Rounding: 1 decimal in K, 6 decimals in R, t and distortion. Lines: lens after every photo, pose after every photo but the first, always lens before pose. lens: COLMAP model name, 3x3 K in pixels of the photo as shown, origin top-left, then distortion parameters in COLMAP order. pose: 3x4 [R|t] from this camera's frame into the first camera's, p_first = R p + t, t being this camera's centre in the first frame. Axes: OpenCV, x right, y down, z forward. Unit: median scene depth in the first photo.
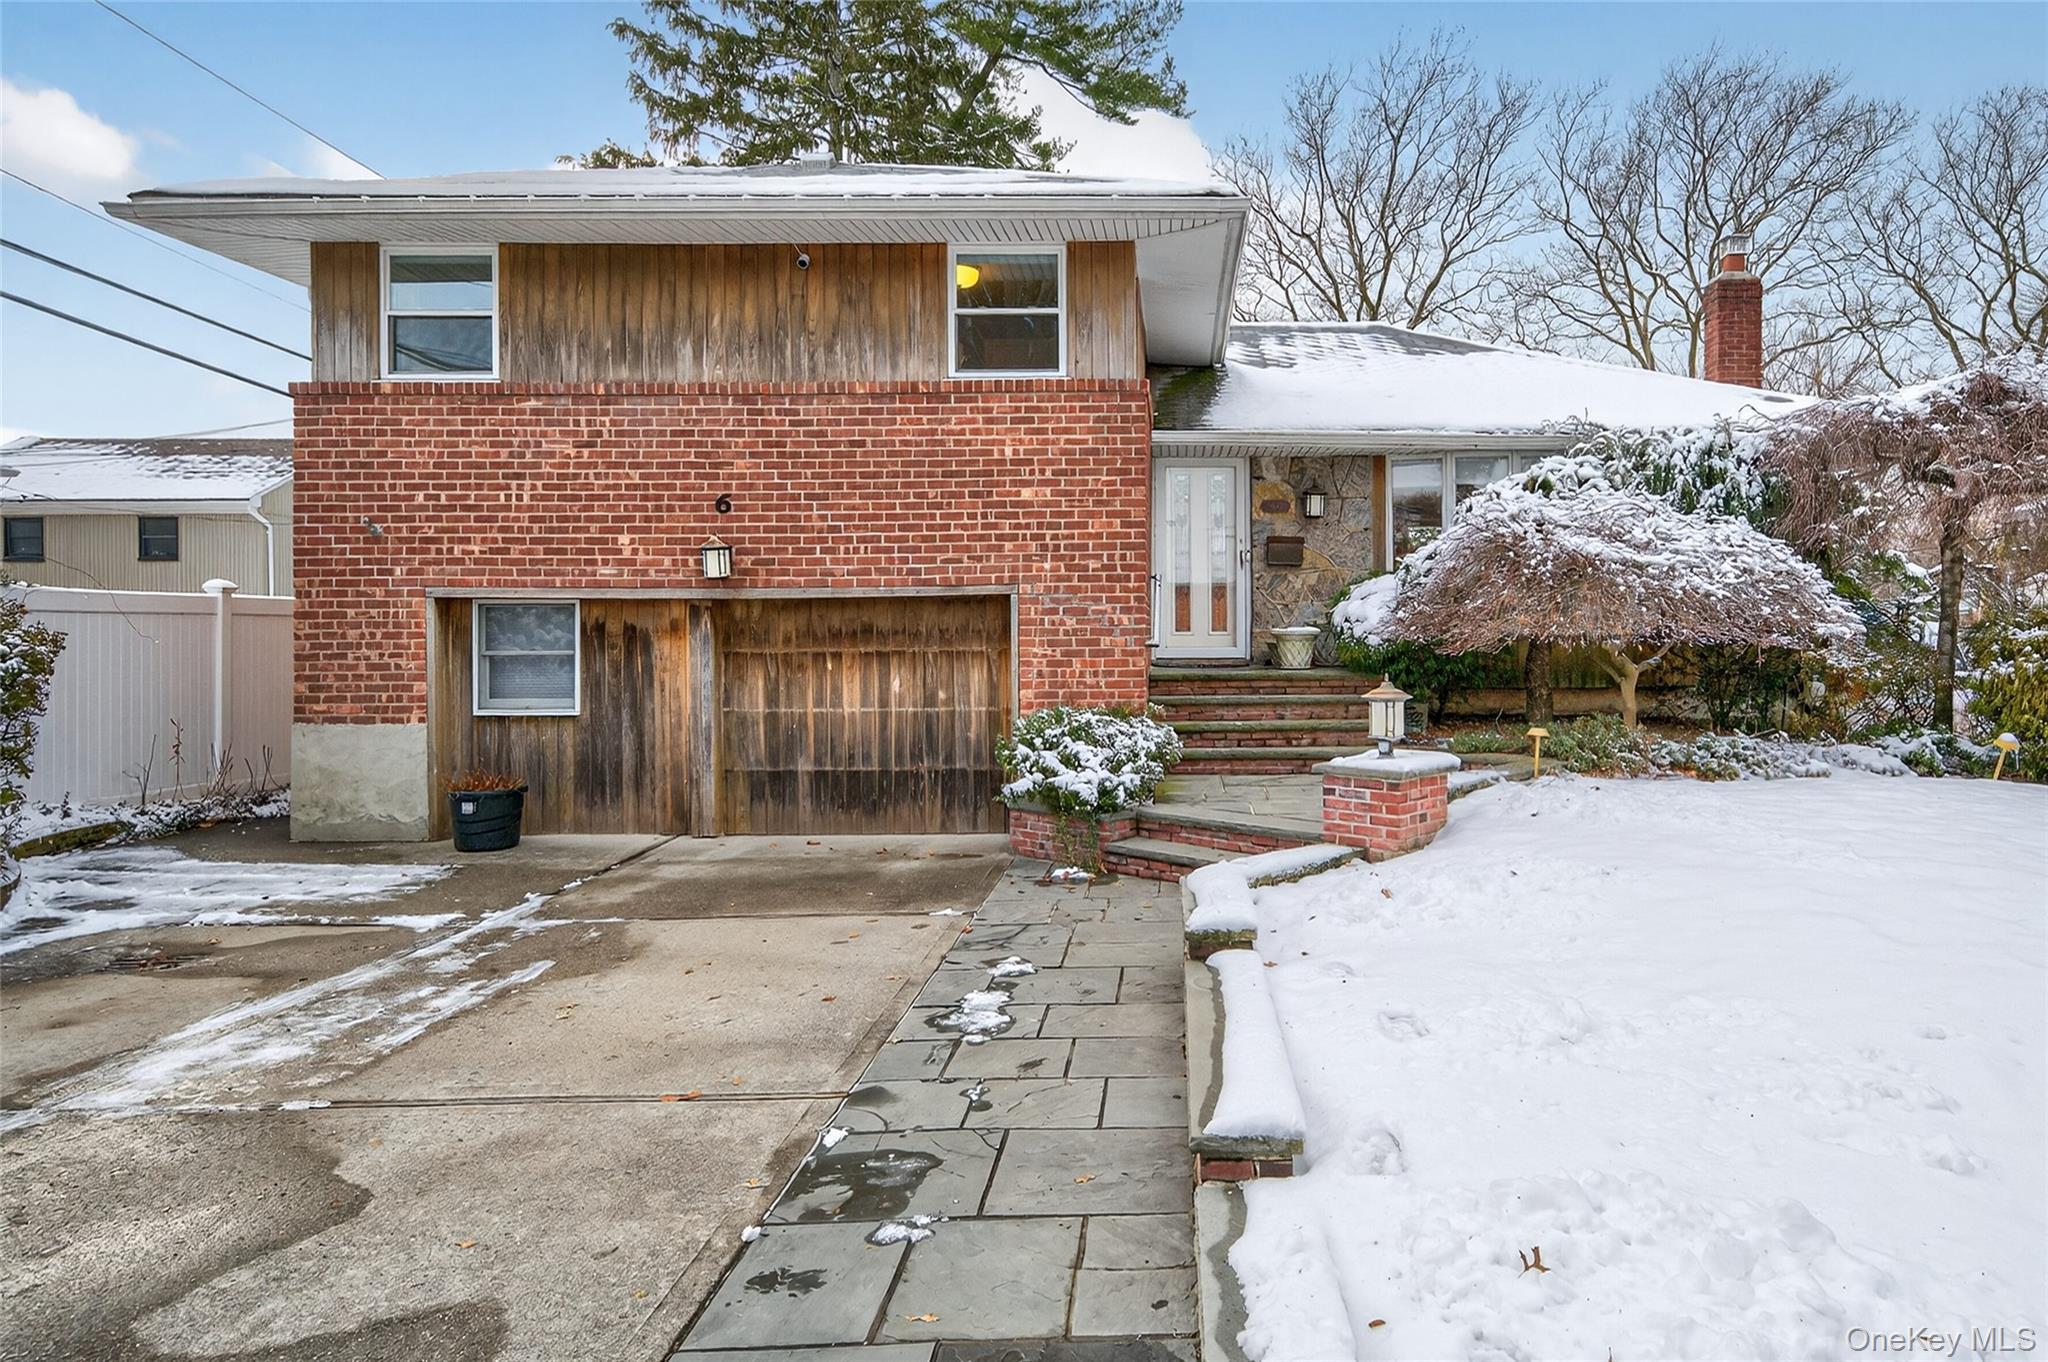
lens RADIAL K [[844.4, 0, 1030.2], [0, 844.4, 699.0], [0, 0, 1]] dist [0.000242, 0.000002]
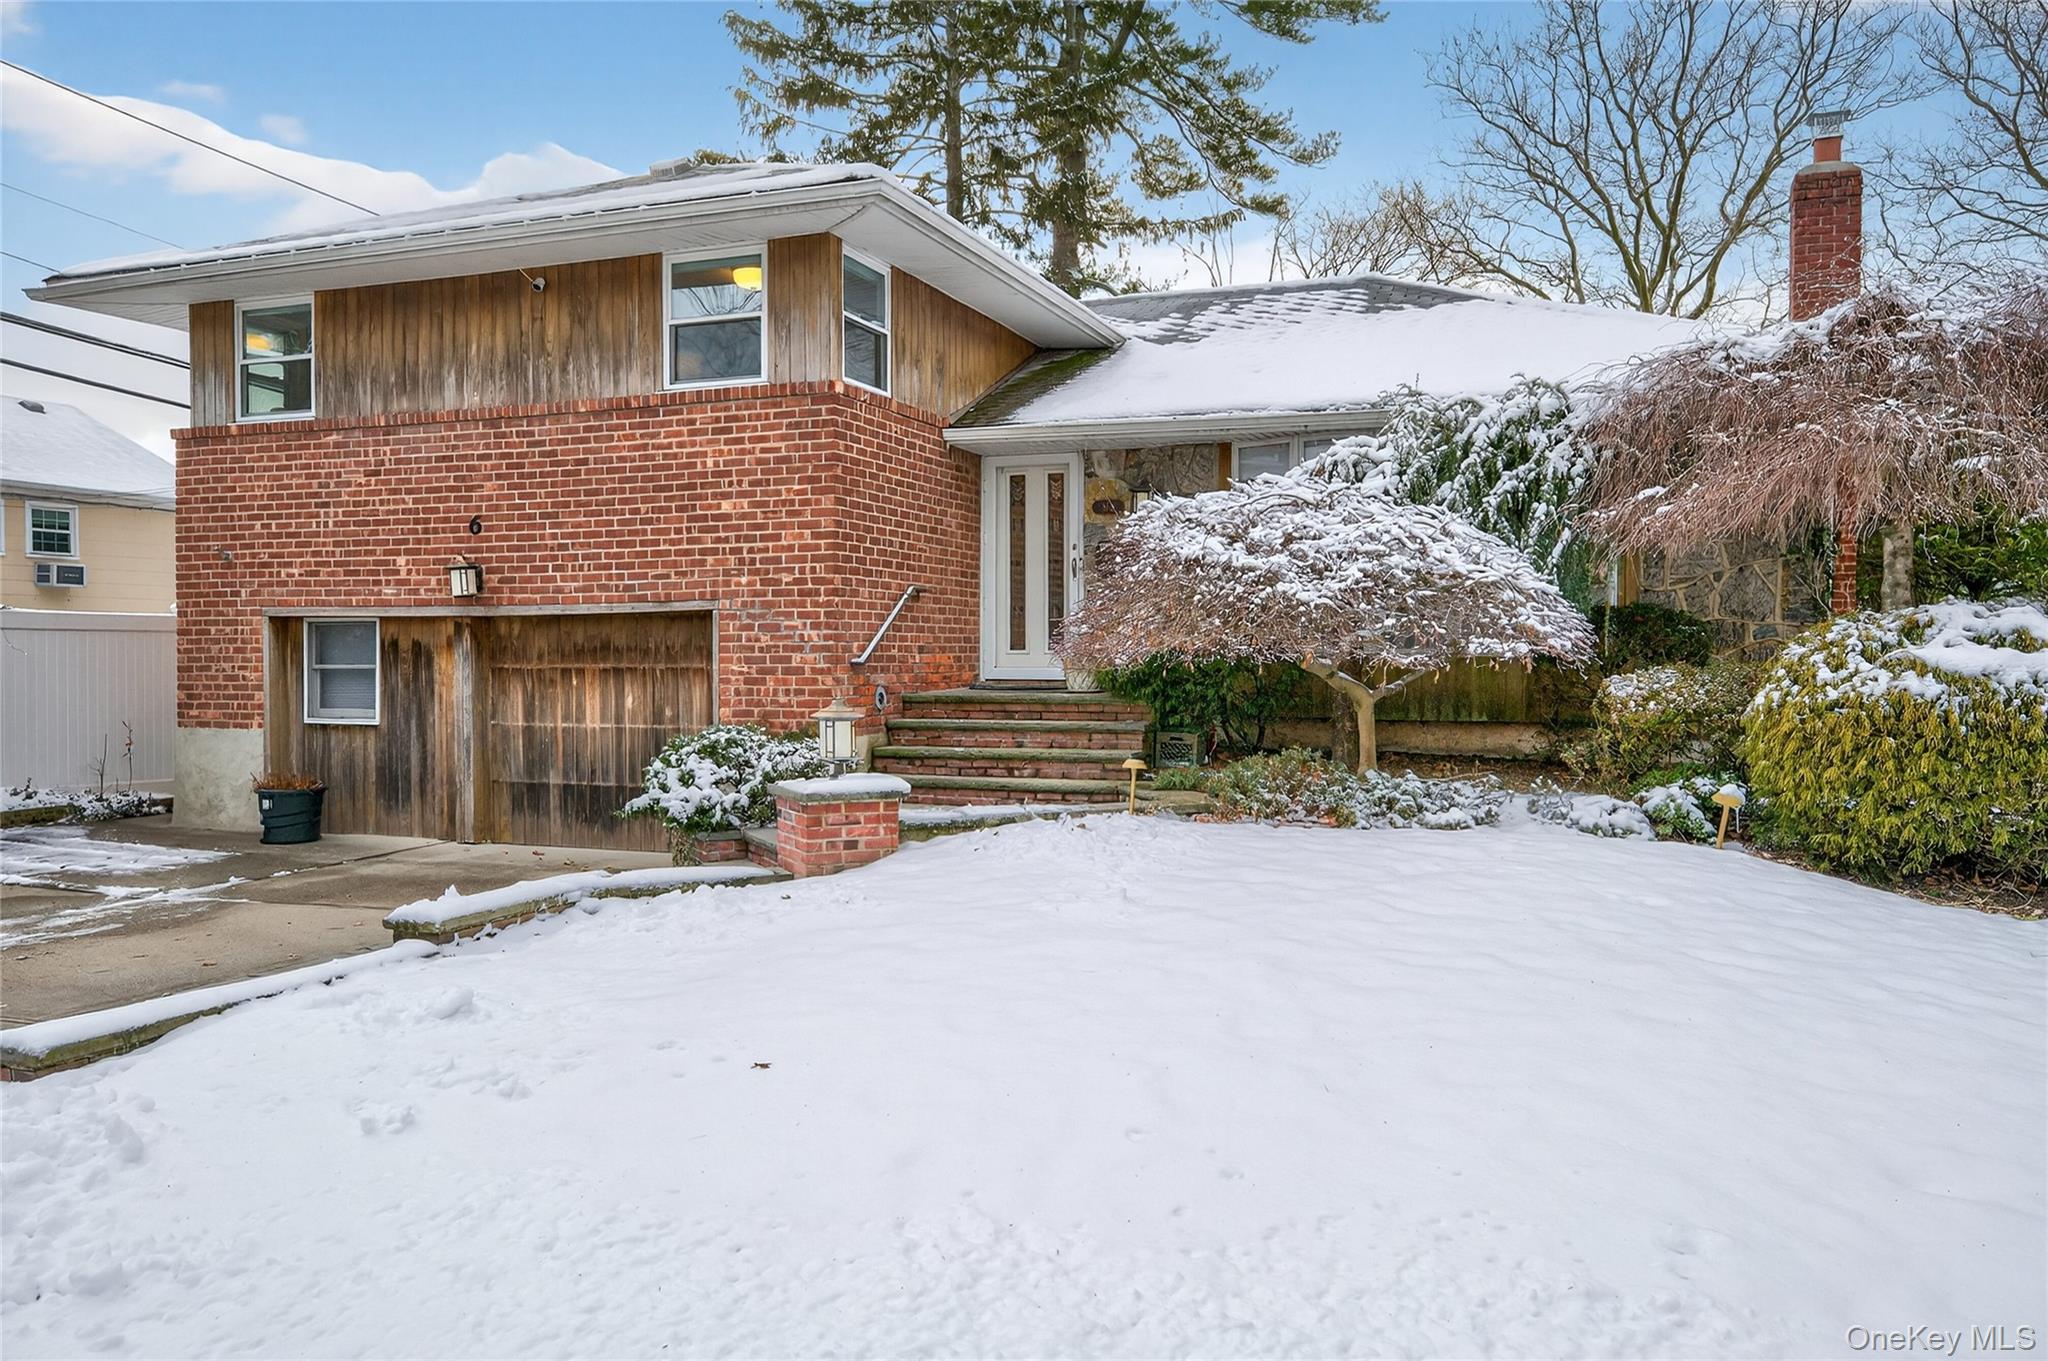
lens RADIAL K [[973.6, 0, 1023.3], [0, 973.6, 744.0], [0, 0, 1]] dist [0.016163, -0.011158]
pose [[0.967802, 0.026875, -0.250275, 0.600220], [-0.023703, 0.999596, 0.015680, 0.004766], [0.250595, -0.009243, 0.968048, -0.004377]]
